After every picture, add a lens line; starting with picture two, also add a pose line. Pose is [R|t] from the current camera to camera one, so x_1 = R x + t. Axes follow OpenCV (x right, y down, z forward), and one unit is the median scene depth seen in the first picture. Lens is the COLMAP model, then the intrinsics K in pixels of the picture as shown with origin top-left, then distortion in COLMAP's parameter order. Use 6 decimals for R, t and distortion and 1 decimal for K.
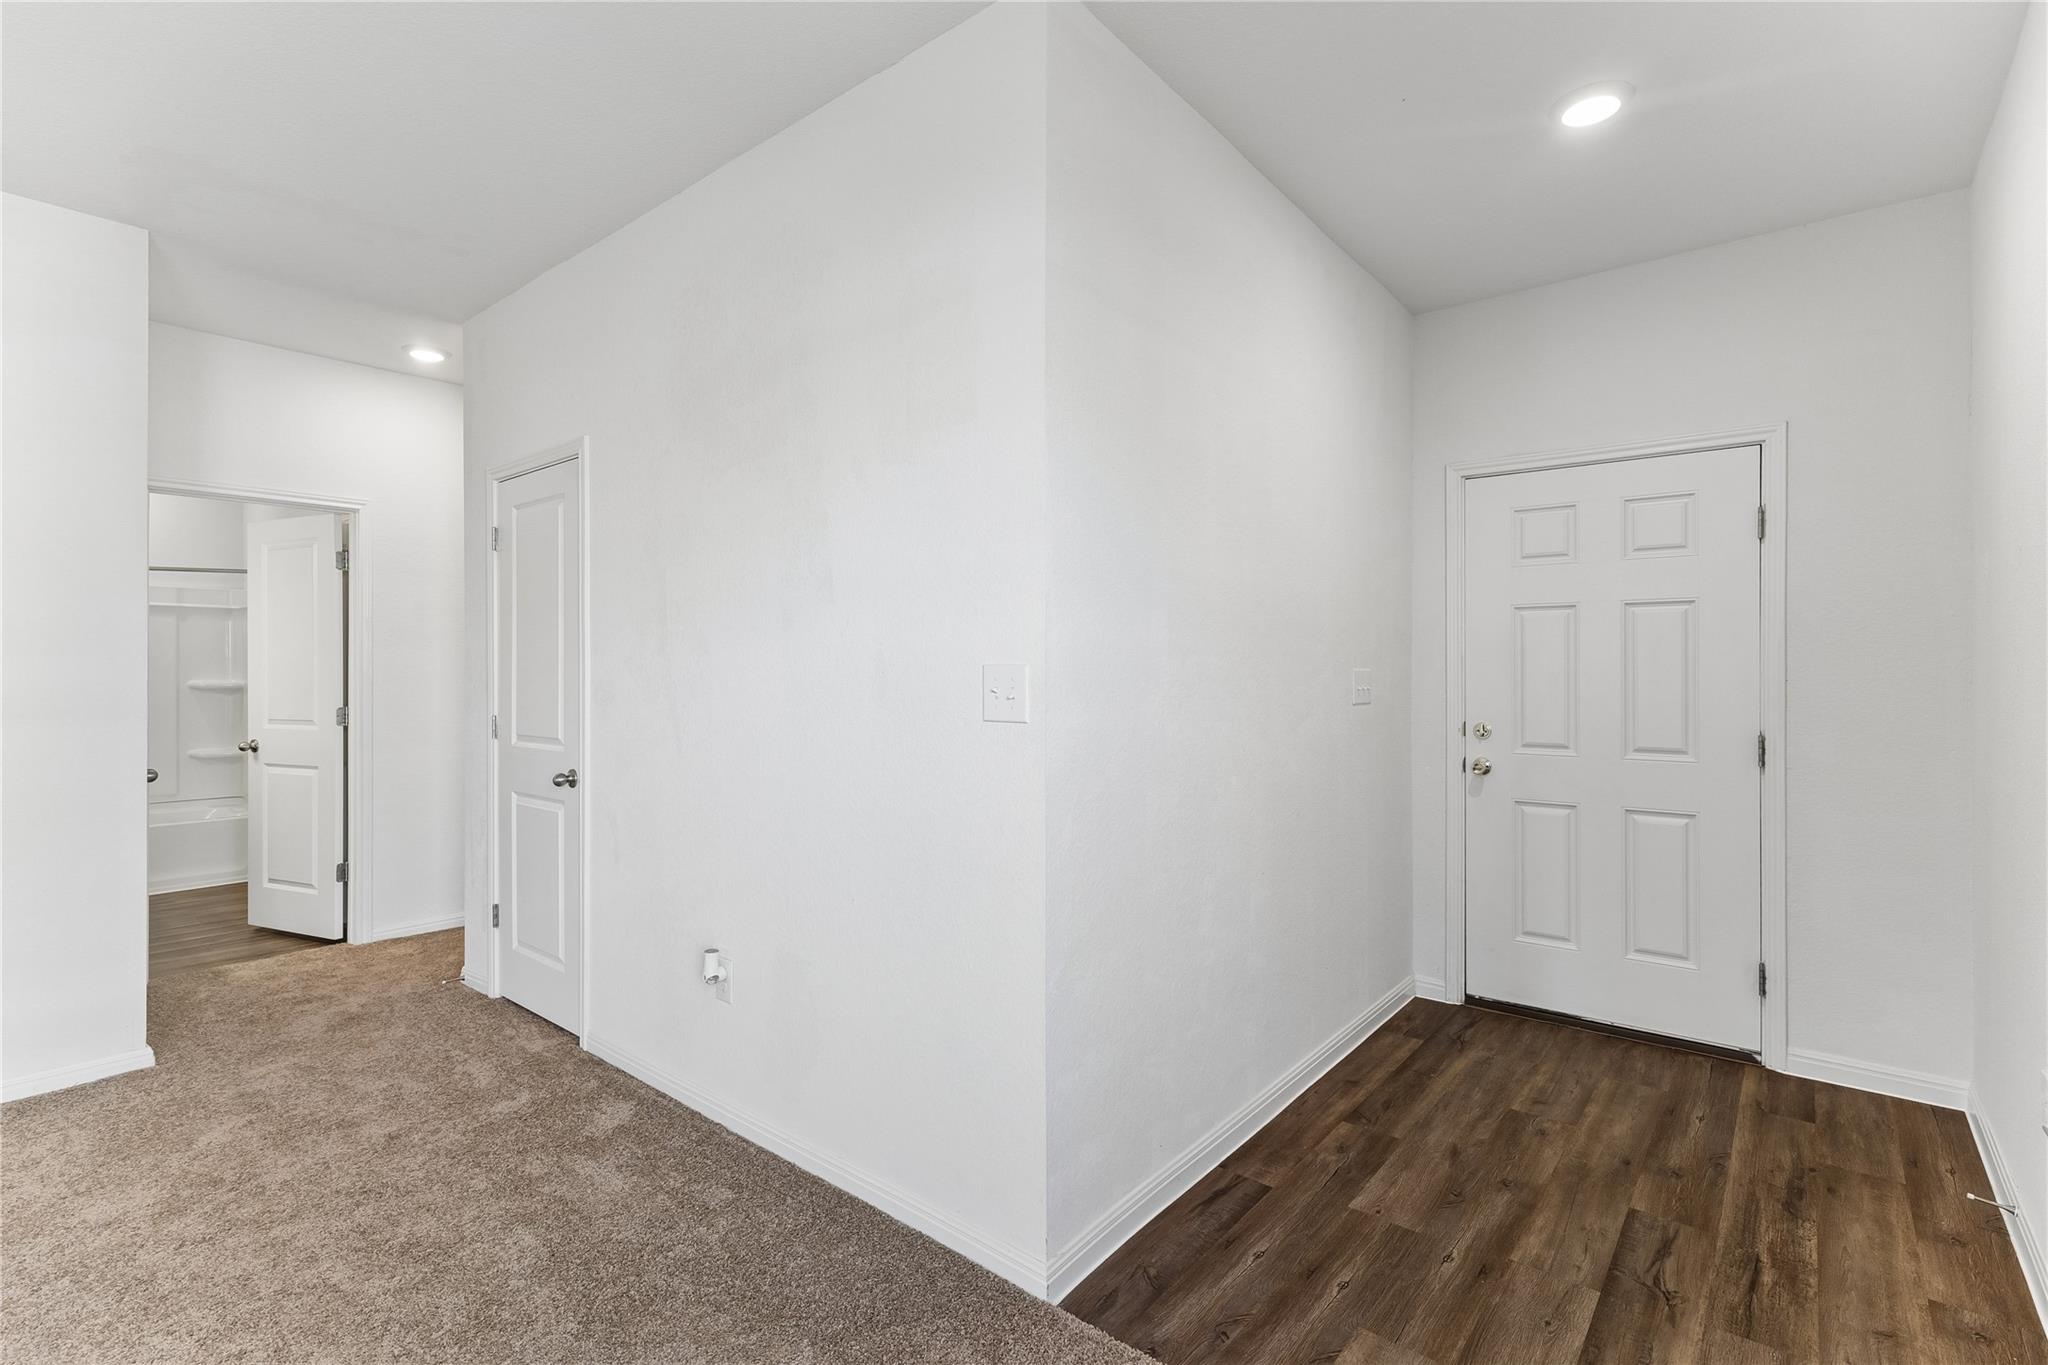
lens RADIAL K [[944.0, 0, 1023.8], [0, 944.0, 680.3], [0, 0, 1]] dist [0.013141, -0.001921]
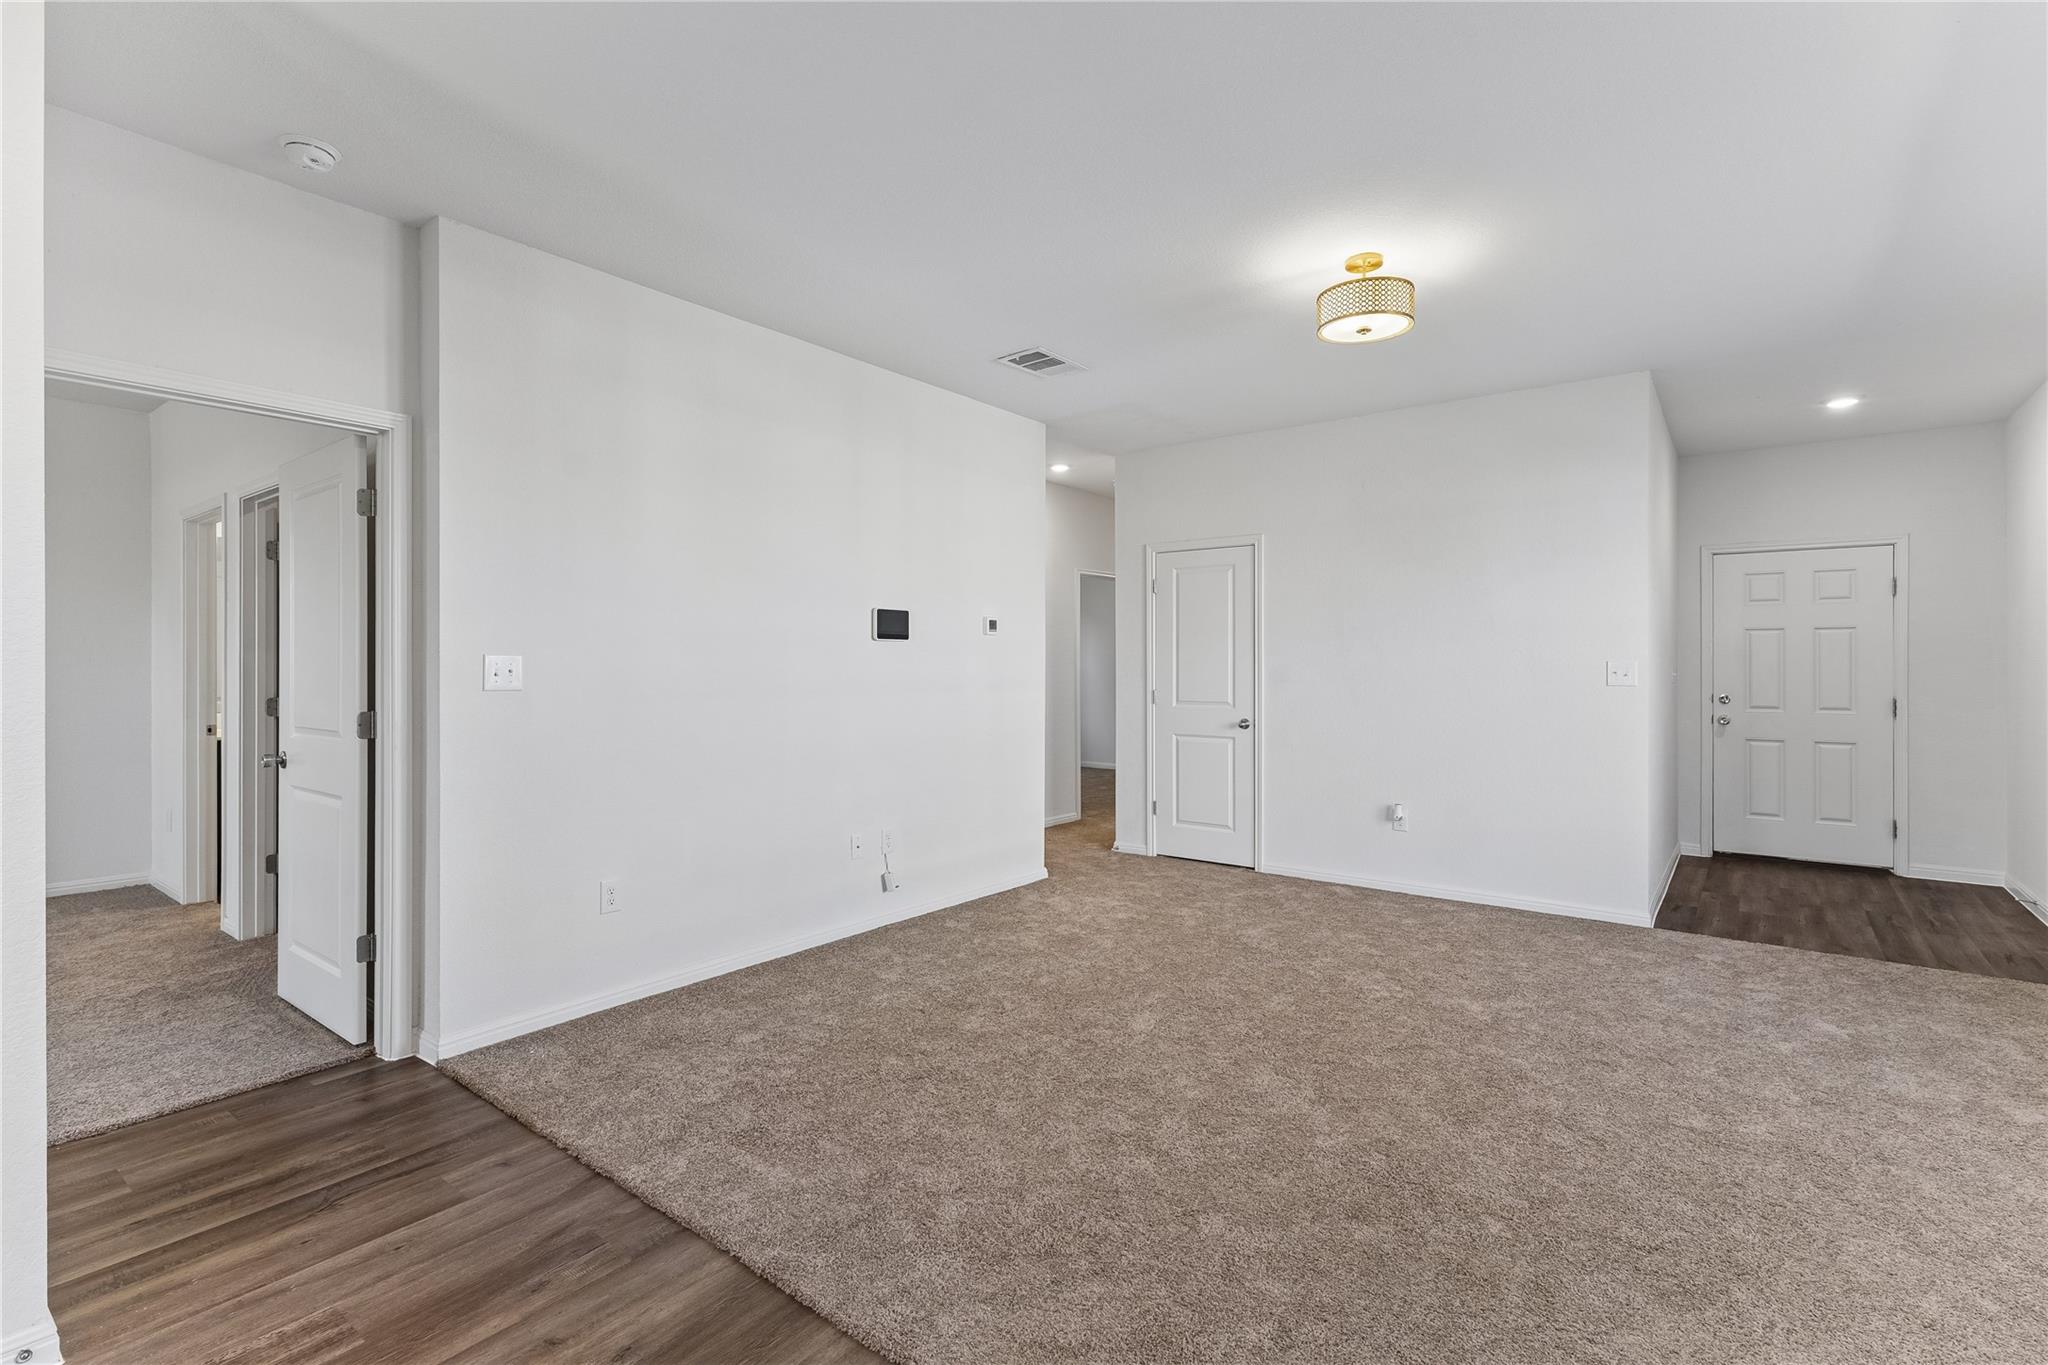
lens RADIAL K [[944.0, 0, 1032.7], [0, 944.0, 673.4], [0, 0, 1]] dist [0.013141, -0.001921]
pose [[0.999255, -0.000020, 0.038598, -0.962716], [0.000186, 0.999991, -0.004288, 0.014265], [-0.038598, 0.004292, 0.999246, -0.787371]]
